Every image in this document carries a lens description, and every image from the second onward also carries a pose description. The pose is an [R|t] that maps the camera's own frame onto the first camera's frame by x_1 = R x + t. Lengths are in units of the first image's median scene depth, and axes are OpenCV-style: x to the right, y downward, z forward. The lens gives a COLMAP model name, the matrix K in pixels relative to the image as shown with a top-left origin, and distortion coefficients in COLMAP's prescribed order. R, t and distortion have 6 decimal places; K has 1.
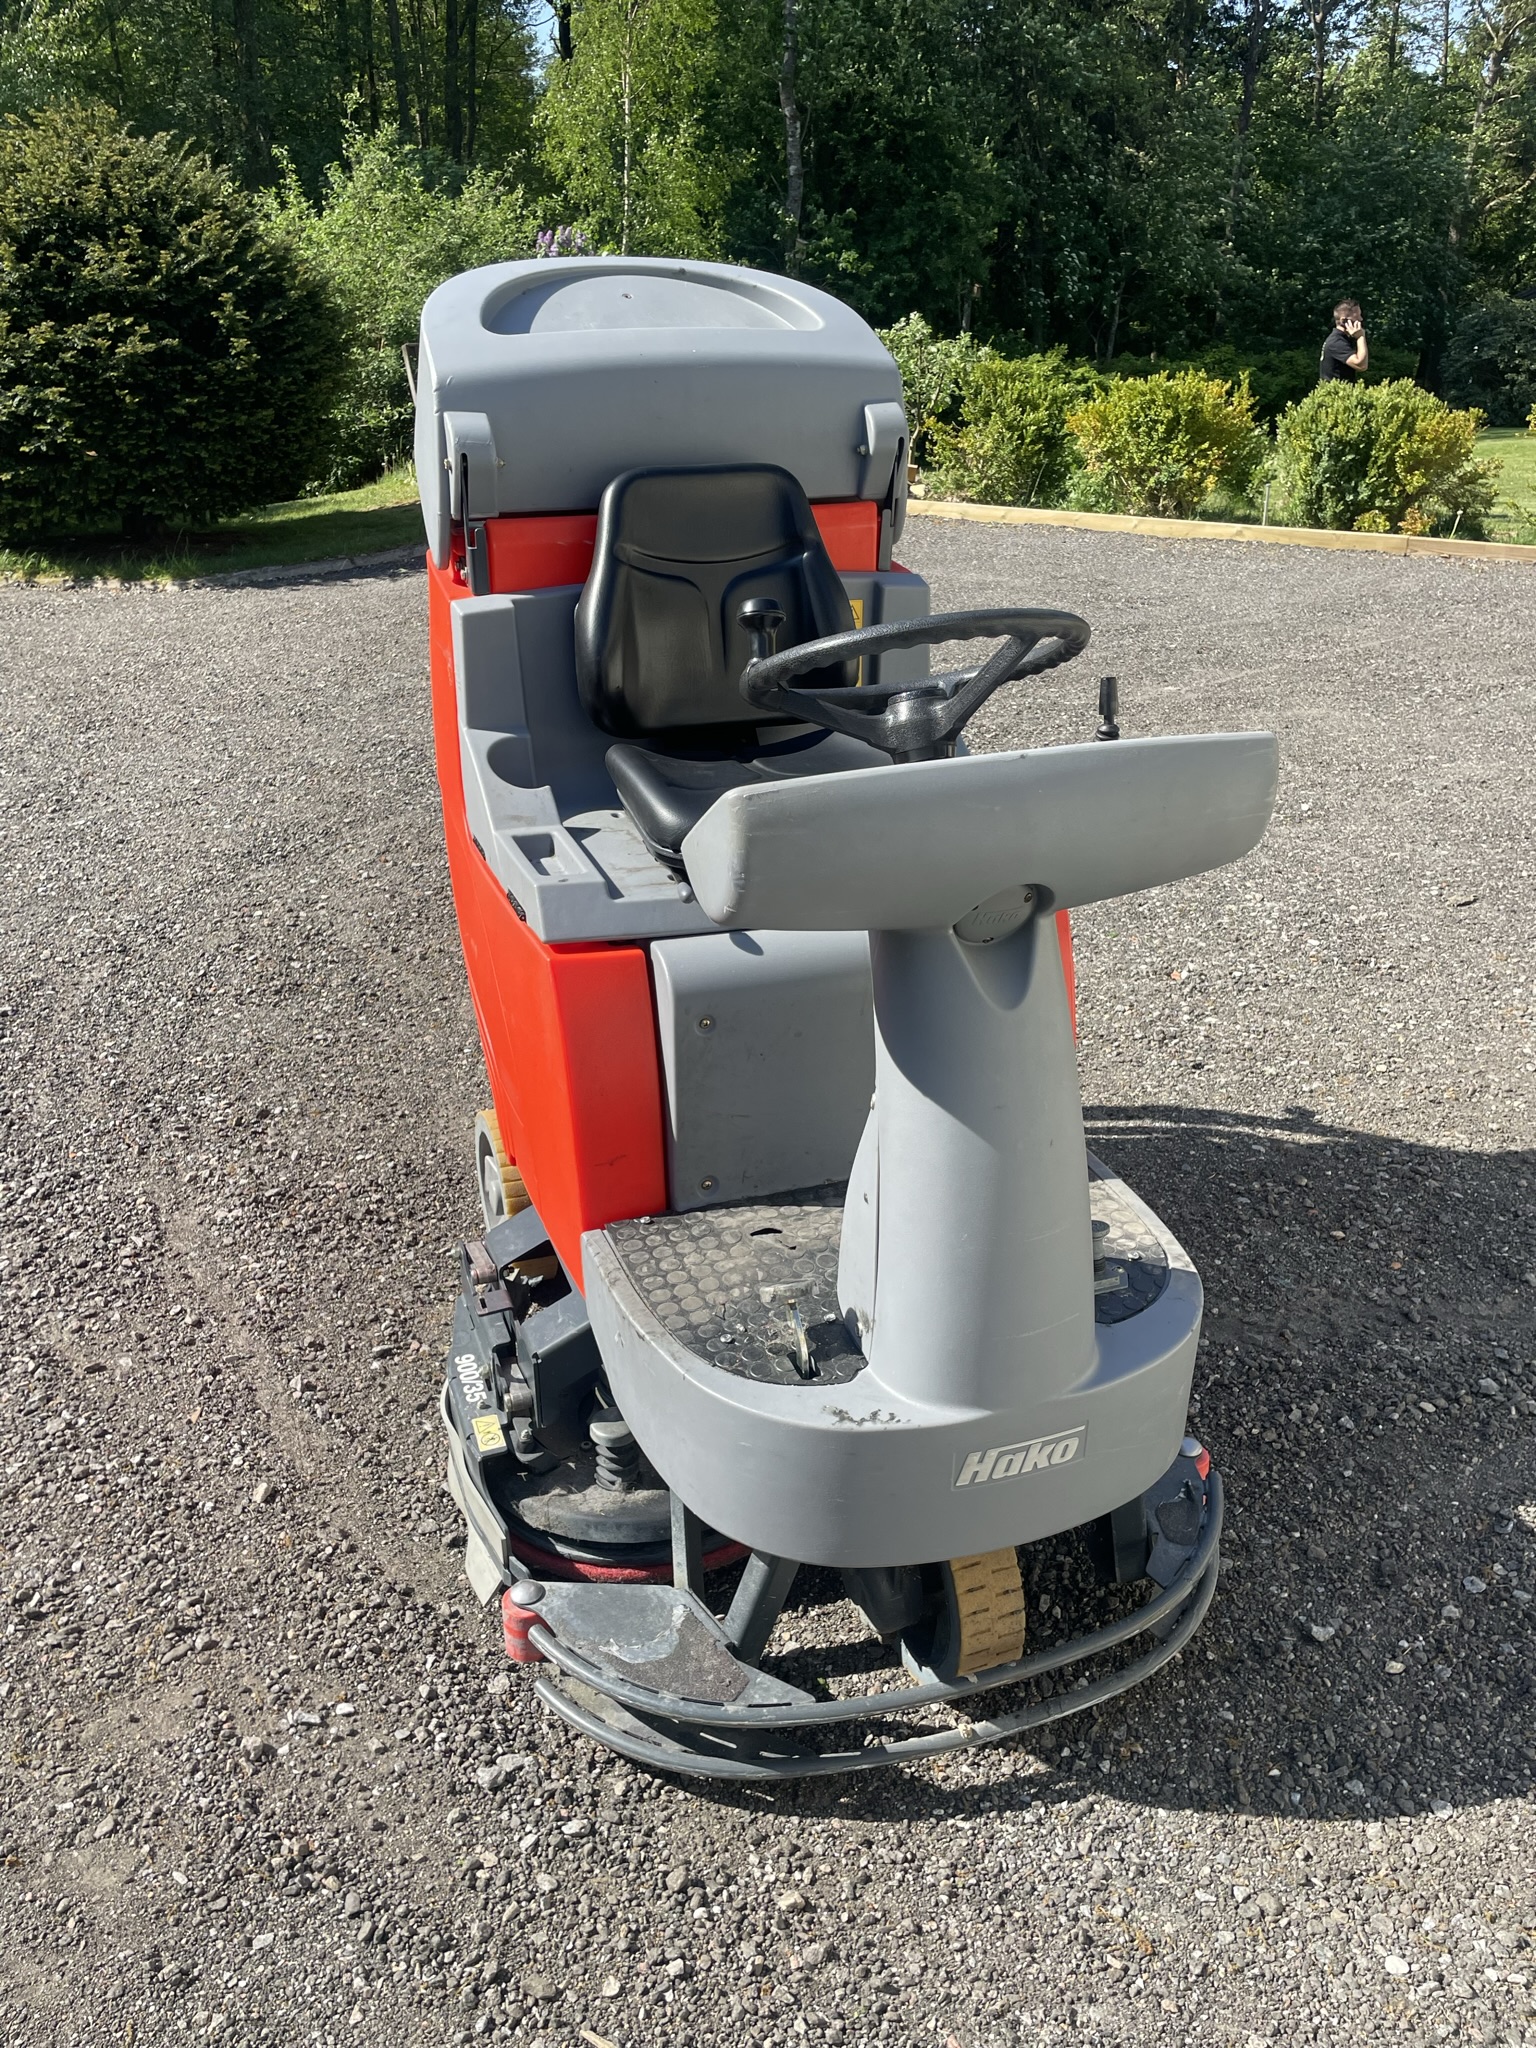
lens RADIAL K [[1629.4, 0, 760.1], [0, 1629.4, 1031.7], [0, 0, 1]] dist [0.071653, -0.107212]
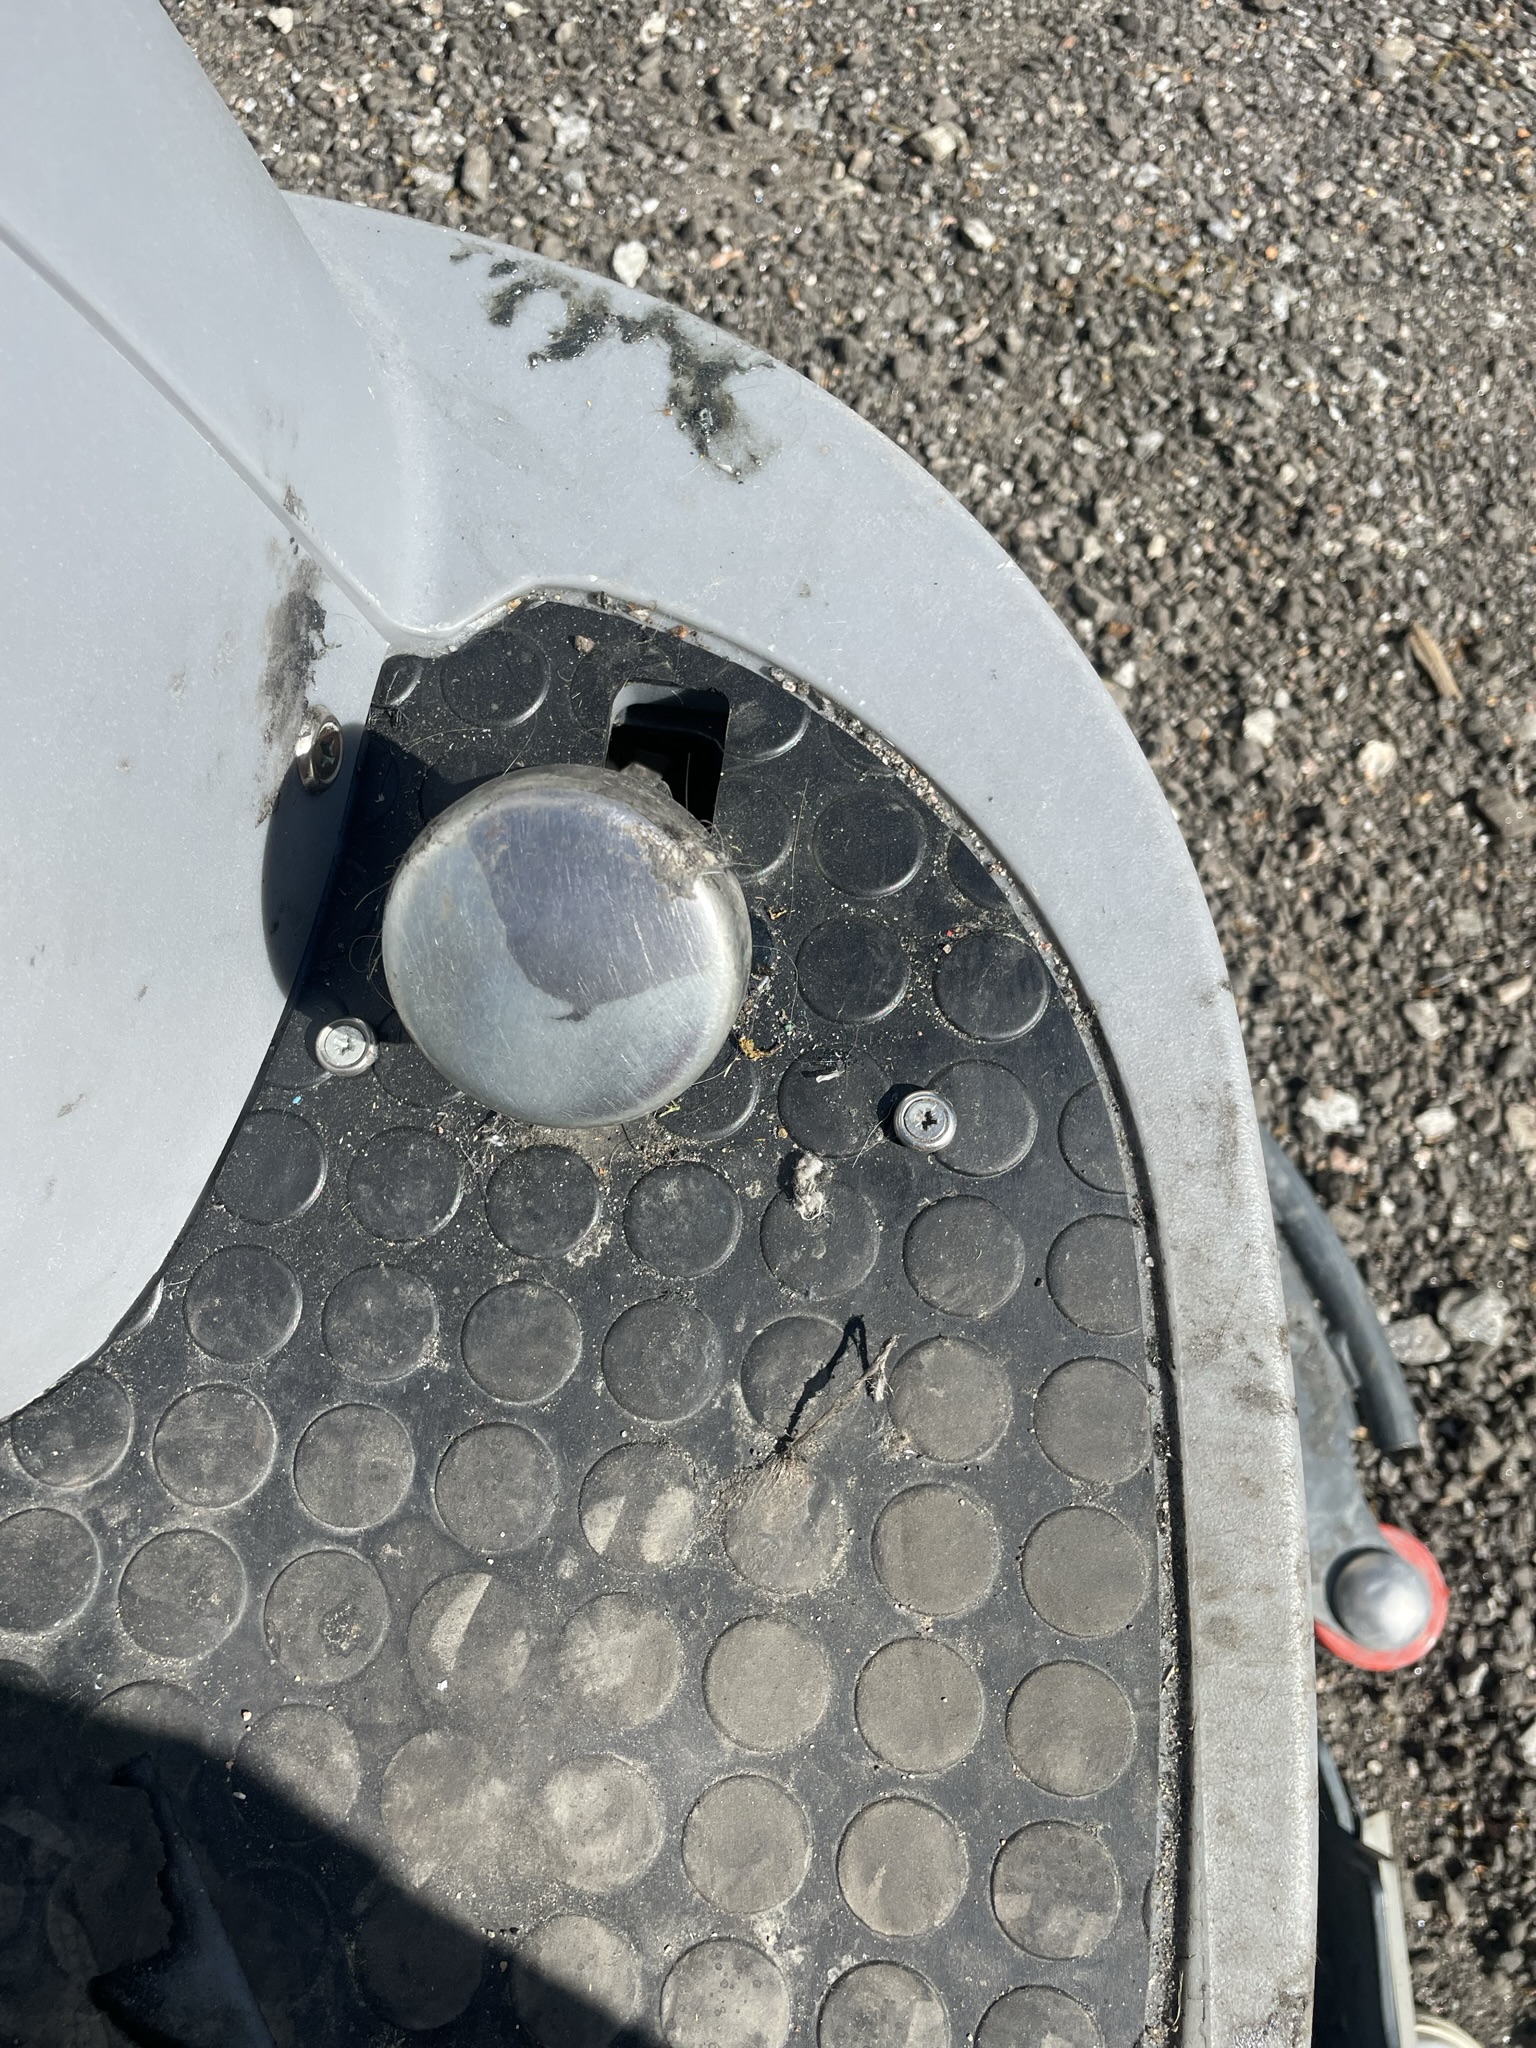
lens RADIAL K [[1629.4, 0, 781.0], [0, 1629.4, 1029.3], [0, 0, 1]] dist [0.071653, -0.107212]
pose [[-0.887210, -0.442519, 0.130515, -0.024346], [0.231505, -0.182304, 0.955600, 0.006086], [-0.399078, 0.878033, 0.264188, 0.903287]]
